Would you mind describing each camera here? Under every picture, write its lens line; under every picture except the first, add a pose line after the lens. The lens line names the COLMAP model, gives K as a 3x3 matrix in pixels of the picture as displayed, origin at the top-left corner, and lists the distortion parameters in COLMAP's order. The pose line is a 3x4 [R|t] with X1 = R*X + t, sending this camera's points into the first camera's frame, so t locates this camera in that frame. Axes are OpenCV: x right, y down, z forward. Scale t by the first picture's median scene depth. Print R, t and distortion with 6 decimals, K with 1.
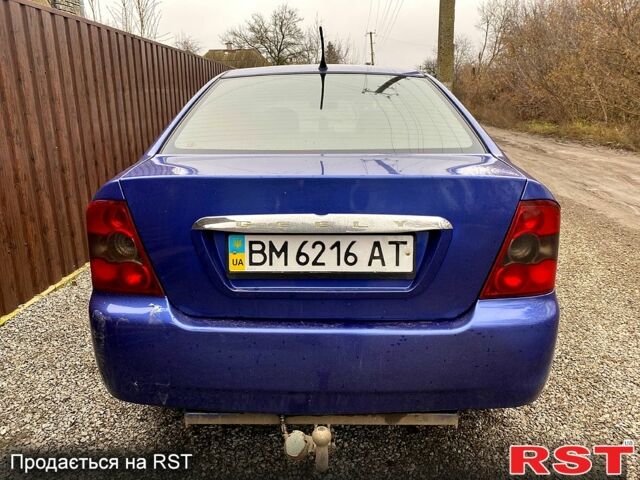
lens RADIAL K [[475.0, 0, 320.0], [0, 475.0, 240.0], [0, 0, 1]] dist [0.002518, 0.001071]
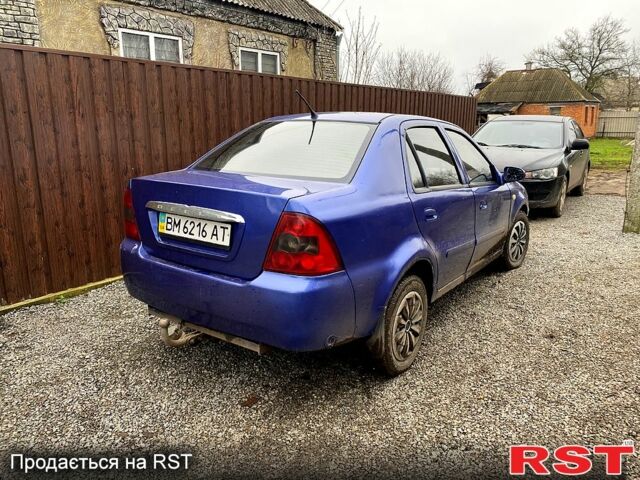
lens RADIAL K [[475.0, 0, 320.0], [0, 475.0, 240.0], [0, 0, 1]] dist [0.002518, 0.001071]
pose [[0.838199, 0.141816, -0.526603, 1.361944], [-0.163154, 0.986582, 0.005996, -0.017706], [0.520388, 0.080891, 0.850090, -0.278648]]
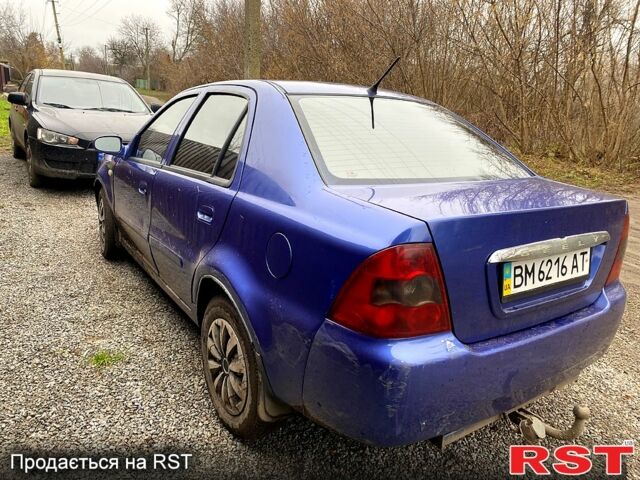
lens RADIAL K [[475.2, 0, 320.6], [0, 475.2, 242.9], [0, 0, 1]] dist [0.009024, -0.005239]
pose [[0.829814, -0.105156, 0.548043, -1.152314], [0.089756, 0.994449, 0.054906, -0.159611], [-0.550775, 0.003629, 0.834646, 0.301739]]
